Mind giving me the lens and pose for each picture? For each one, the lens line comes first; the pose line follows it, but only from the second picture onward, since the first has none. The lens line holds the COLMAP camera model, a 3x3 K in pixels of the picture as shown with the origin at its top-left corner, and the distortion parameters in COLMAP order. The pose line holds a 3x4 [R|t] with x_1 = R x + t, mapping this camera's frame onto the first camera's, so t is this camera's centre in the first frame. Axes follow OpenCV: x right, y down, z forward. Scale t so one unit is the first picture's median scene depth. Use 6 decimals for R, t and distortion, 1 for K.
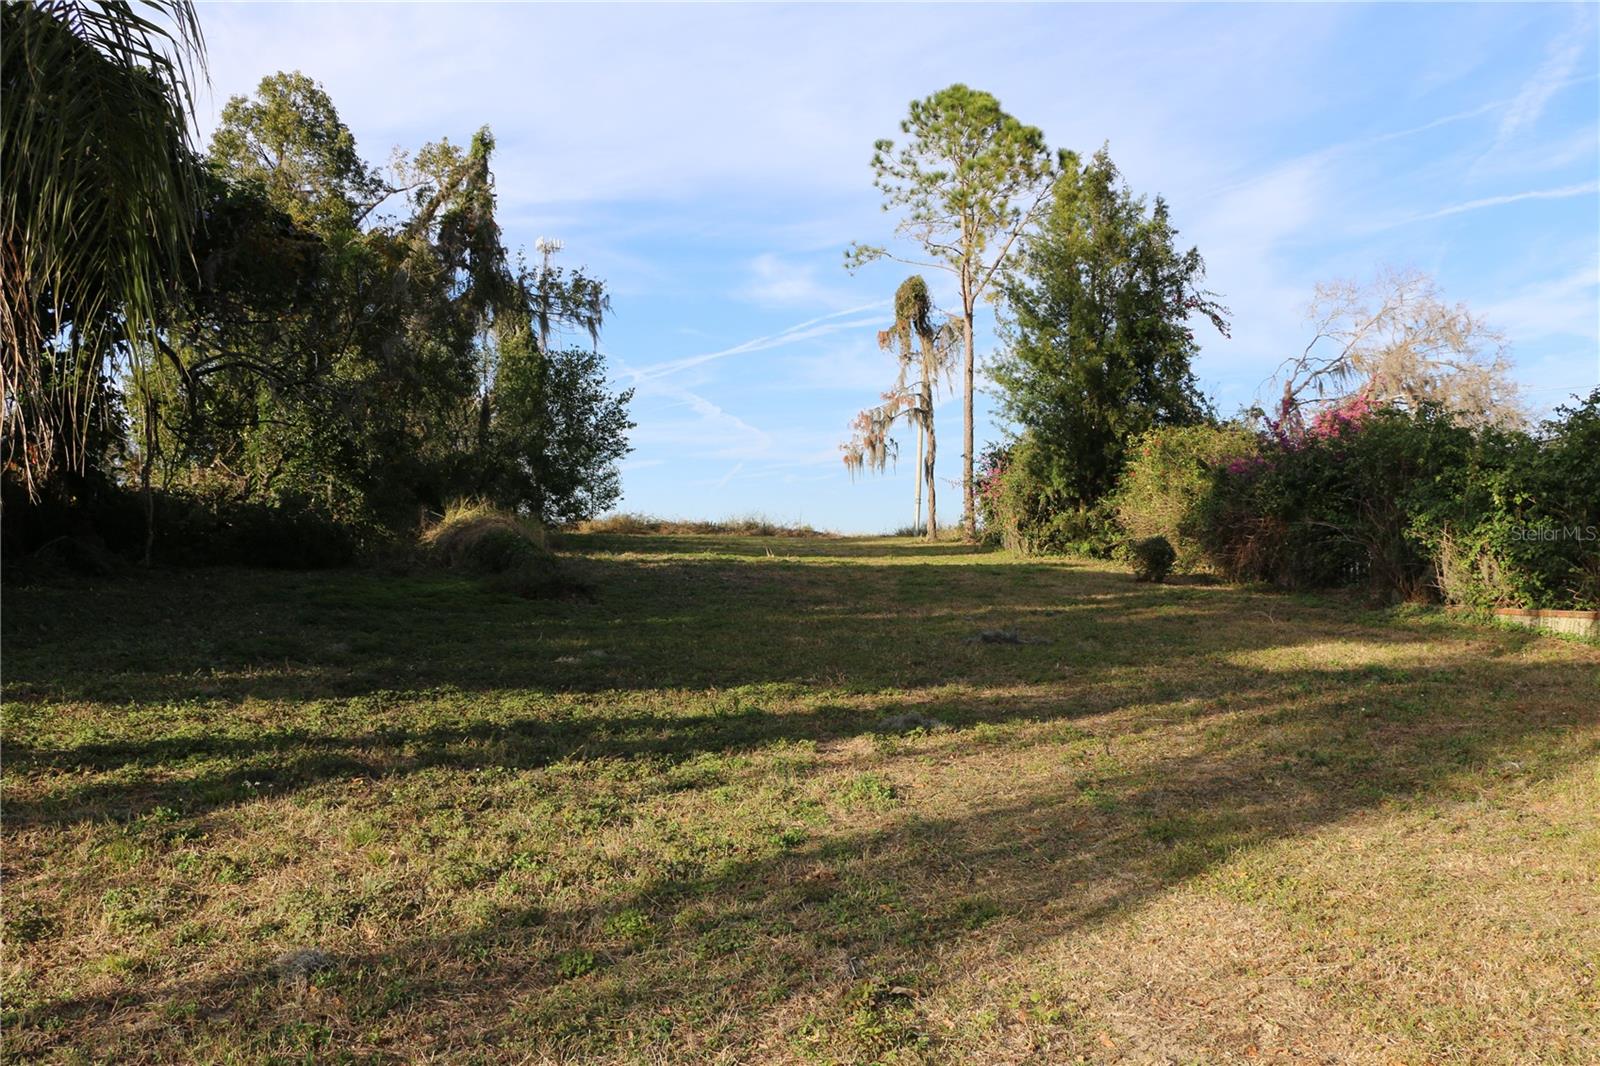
lens RADIAL K [[1314.0, 0, 800.0], [0, 1314.0, 533.0], [0, 0, 1]] dist [-0.184098, 0.151942]
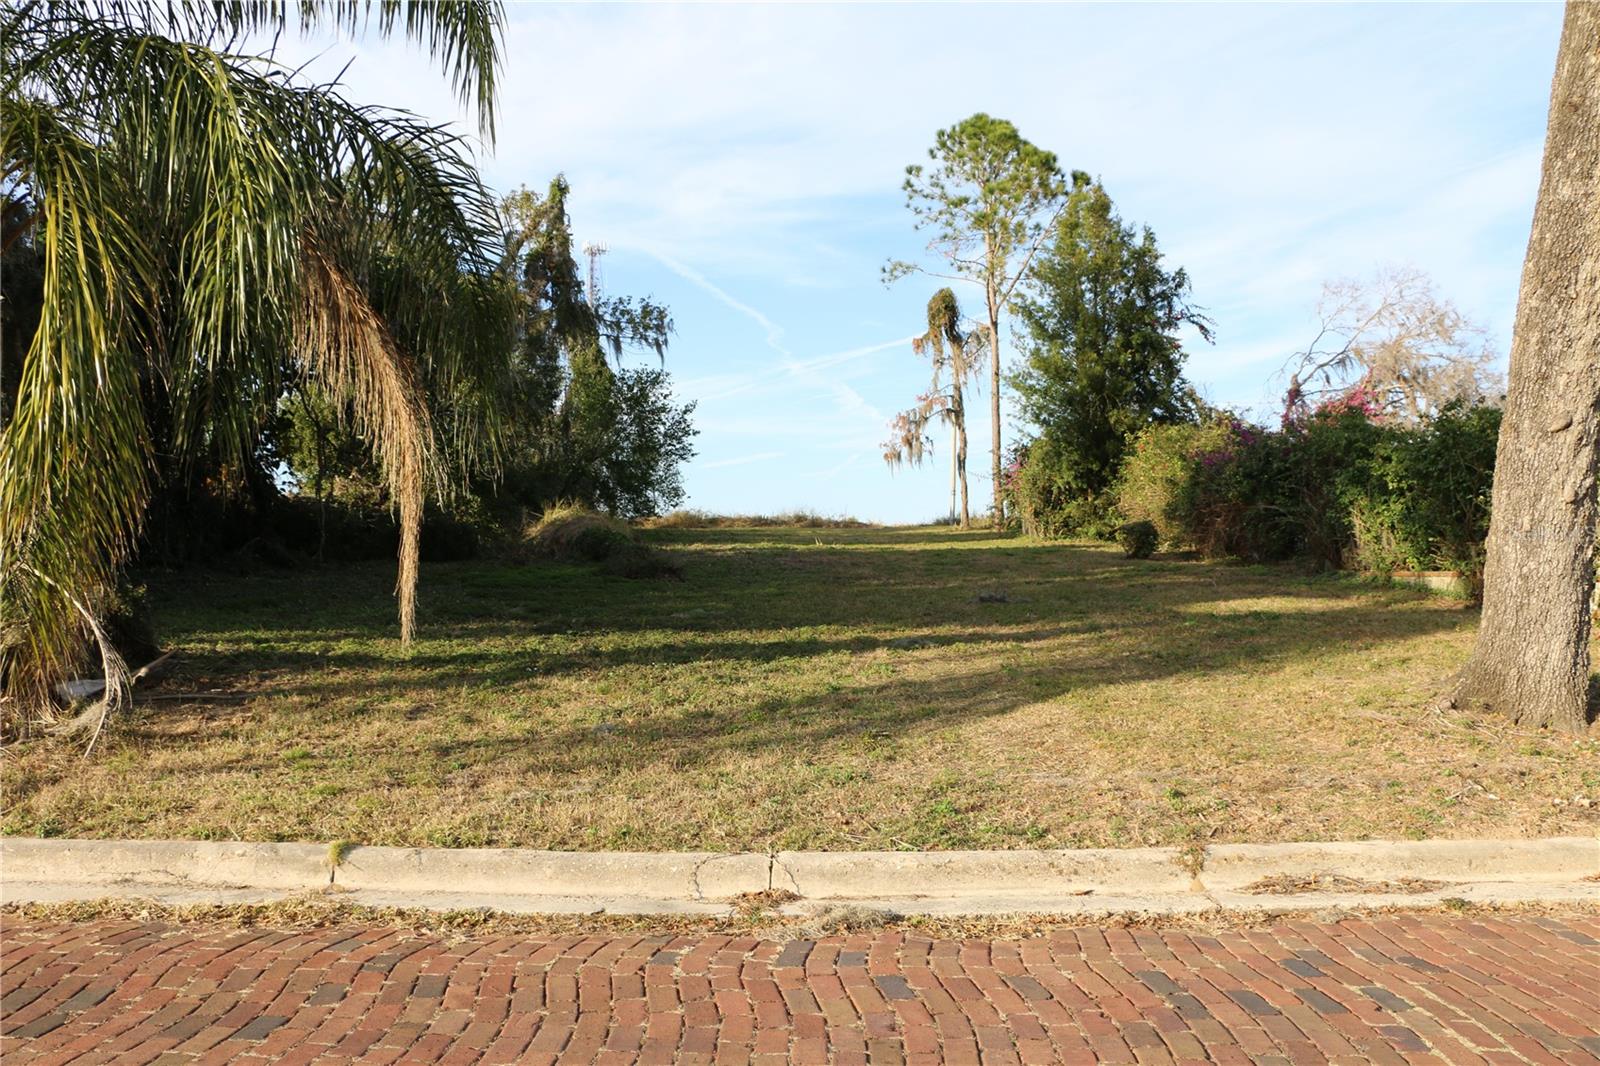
lens RADIAL K [[1314.0, 0, 800.0], [0, 1314.0, 533.0], [0, 0, 1]] dist [-0.184098, 0.151942]
pose [[0.999126, -0.020487, -0.036428, 0.002655], [0.020708, 0.999769, 0.005715, 0.000670], [0.036302, -0.006465, 0.999320, -0.145471]]
